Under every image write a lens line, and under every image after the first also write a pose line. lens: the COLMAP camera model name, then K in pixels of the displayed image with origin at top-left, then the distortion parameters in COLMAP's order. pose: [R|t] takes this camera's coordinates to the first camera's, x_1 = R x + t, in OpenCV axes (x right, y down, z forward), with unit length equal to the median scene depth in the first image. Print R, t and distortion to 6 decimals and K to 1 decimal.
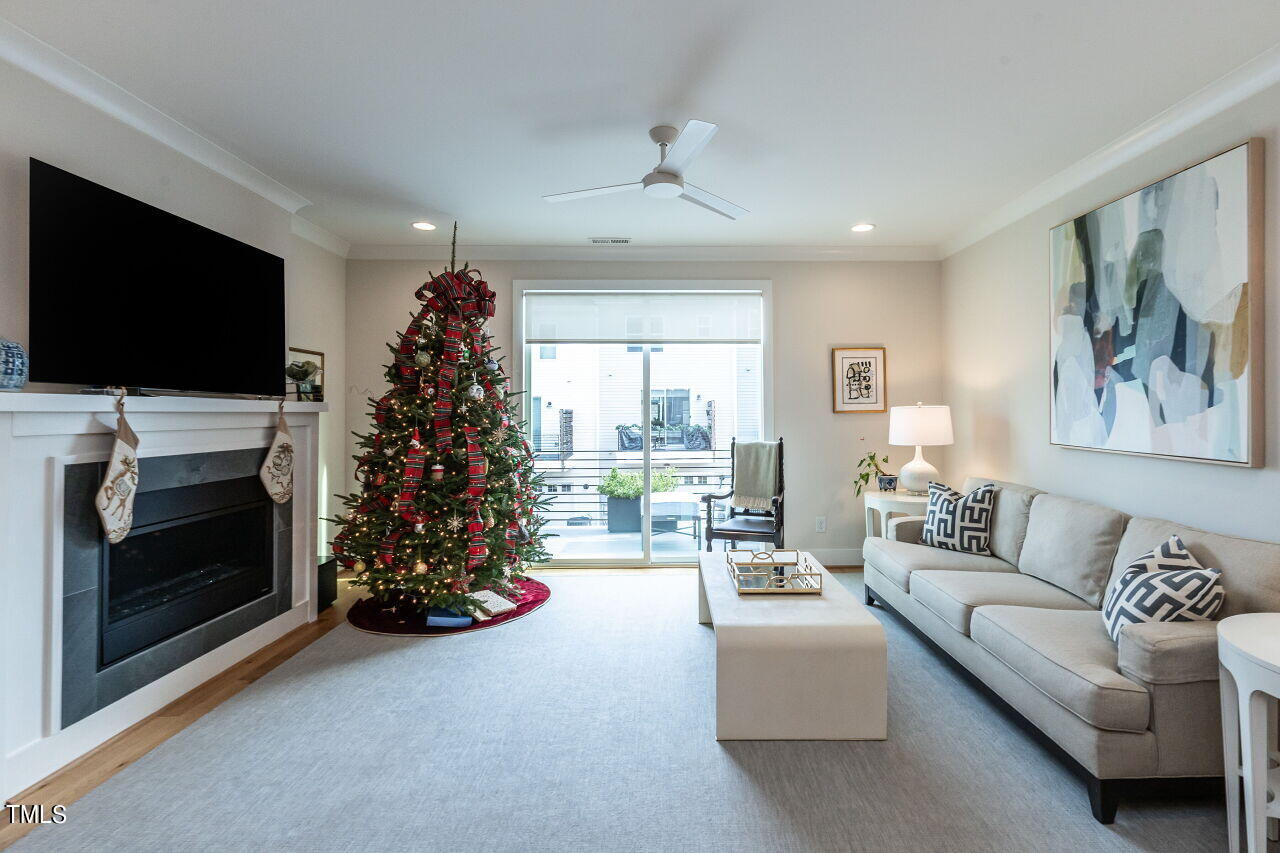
lens RADIAL K [[599.7, 0, 657.8], [0, 599.7, 399.0], [0, 0, 1]] dist [-0.004385, -0.000638]
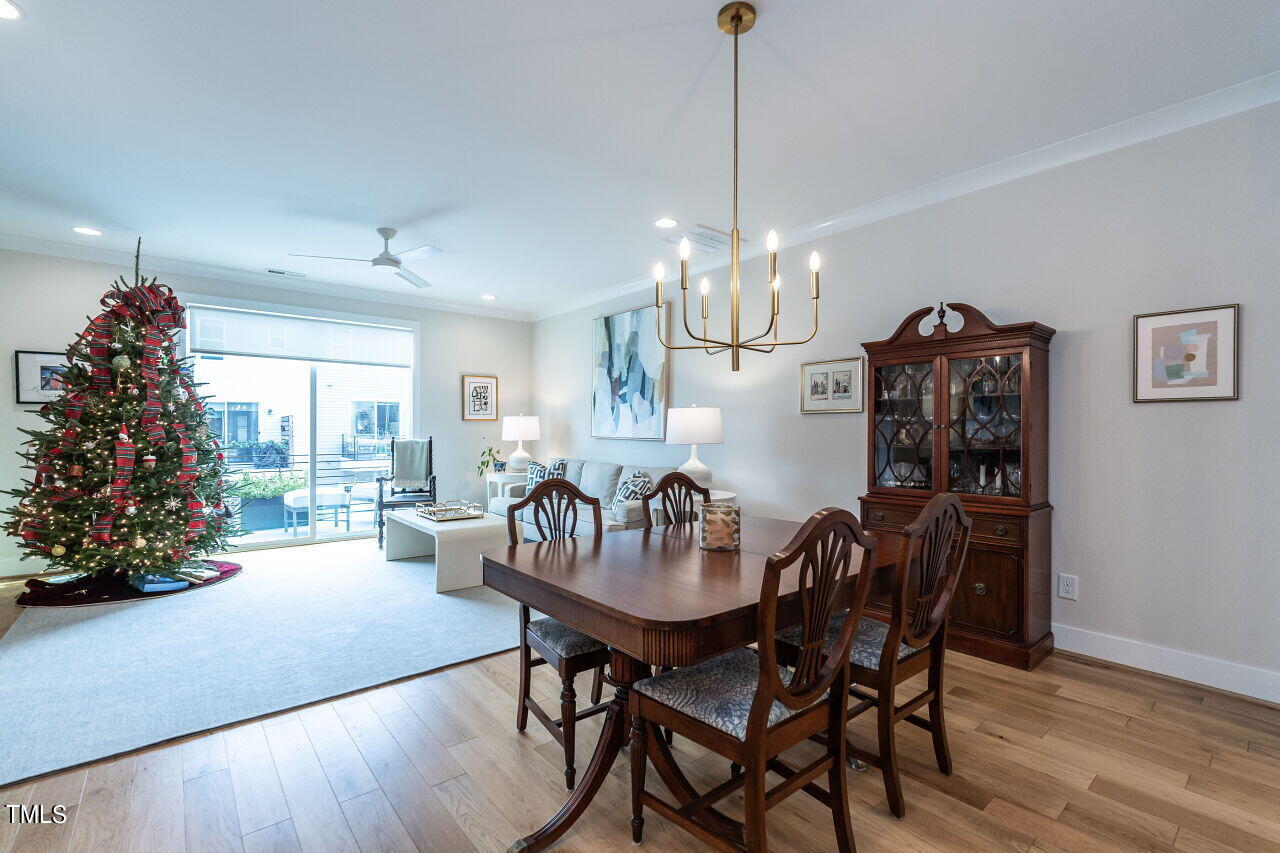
lens RADIAL K [[599.7, 0, 646.3], [0, 599.7, 434.5], [0, 0, 1]] dist [-0.004385, -0.000638]
pose [[0.775135, 0.003761, 0.631784, -0.391924], [-0.018474, 0.999690, 0.016715, 0.035781], [-0.631525, -0.024628, 0.774964, -0.555633]]
